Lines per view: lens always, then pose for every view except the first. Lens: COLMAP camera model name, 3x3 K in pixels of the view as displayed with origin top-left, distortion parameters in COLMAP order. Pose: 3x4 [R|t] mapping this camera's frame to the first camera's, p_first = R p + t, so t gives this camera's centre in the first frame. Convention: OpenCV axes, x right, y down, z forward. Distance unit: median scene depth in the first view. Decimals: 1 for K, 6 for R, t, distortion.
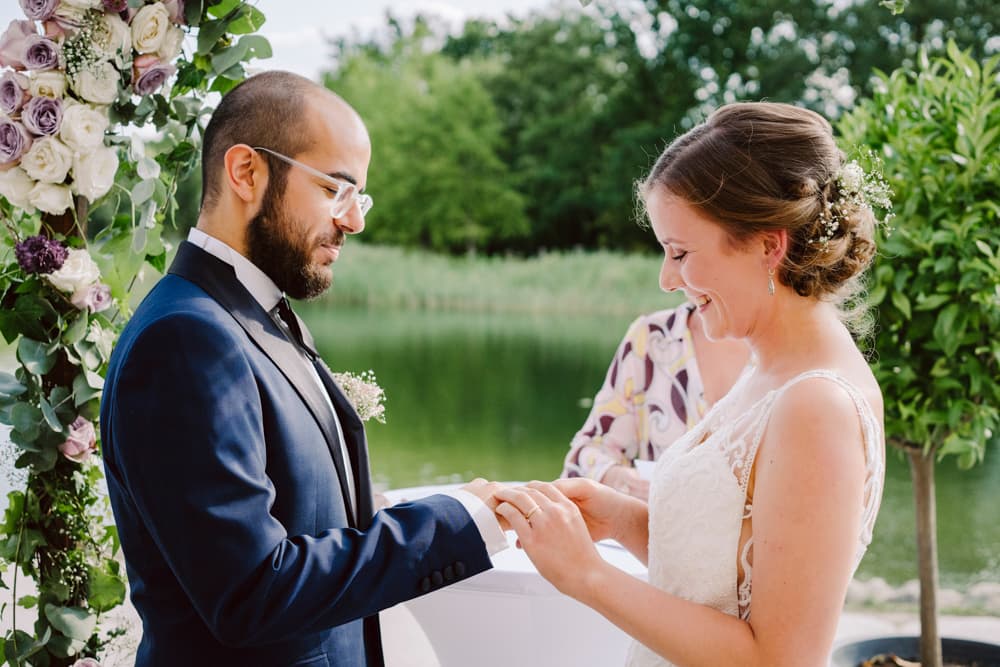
lens RADIAL K [[1491.2, 0, 501.1], [0, 1491.2, 336.4], [0, 0, 1]] dist [-0.045470, -0.270998]
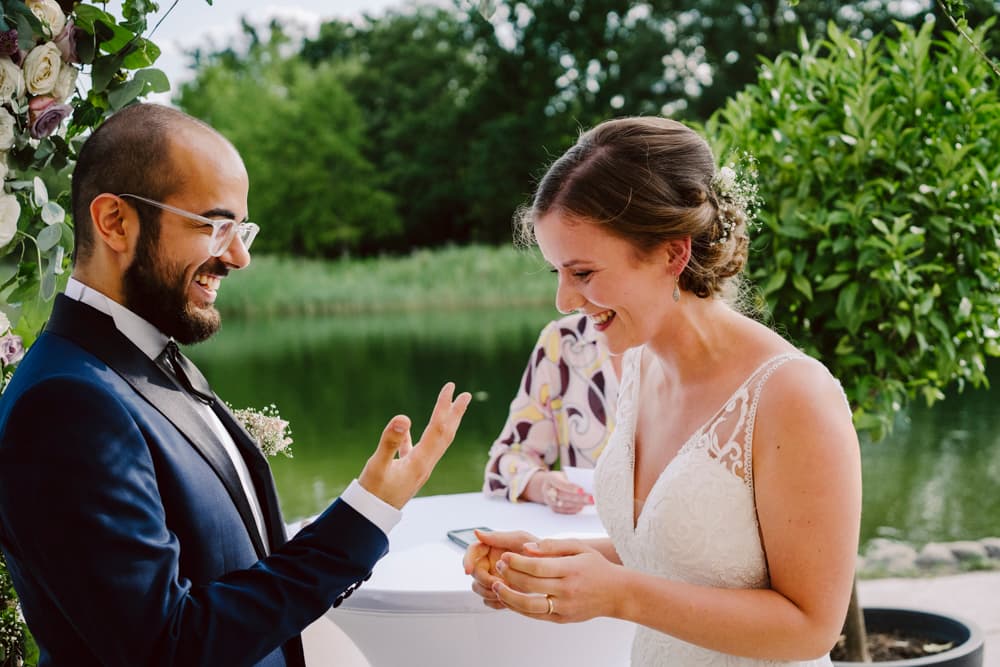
lens RADIAL K [[1491.2, 0, 501.1], [0, 1491.2, 336.4], [0, 0, 1]] dist [-0.045470, -0.270998]
pose [[0.993680, -0.077700, 0.081013, -0.020205], [0.077421, 0.996977, 0.006577, -0.010780], [-0.081279, -0.000264, 0.996691, 0.006011]]
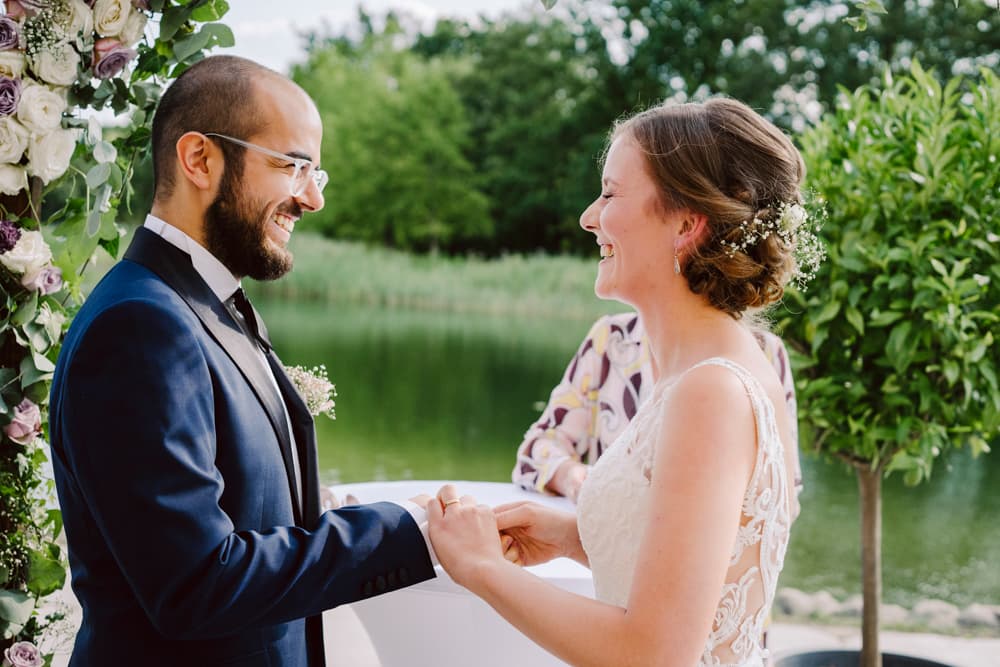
lens RADIAL K [[1491.2, 0, 501.1], [0, 1491.2, 336.4], [0, 0, 1]] dist [-0.045470, -0.270998]
pose [[0.998841, 0.039854, 0.026984, 0.003855], [-0.039834, 0.999205, -0.001260, 0.000560], [-0.027013, 0.000183, 0.999635, -0.000257]]
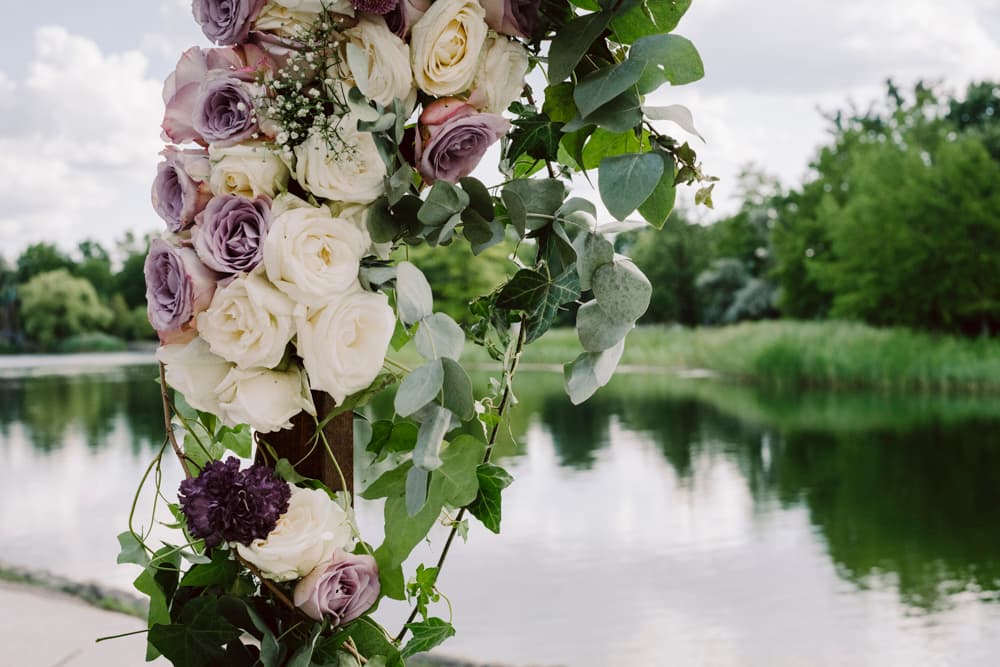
lens RADIAL K [[1480.1, 0, 500.2], [0, 1480.1, 331.9], [0, 0, 1]] dist [-0.088491, 0.014317]
pose [[0.943493, -0.028842, -0.330136, -0.042126], [0.010430, 0.998296, -0.057408, -0.056944], [0.331230, 0.050721, 0.942186, 0.369504]]
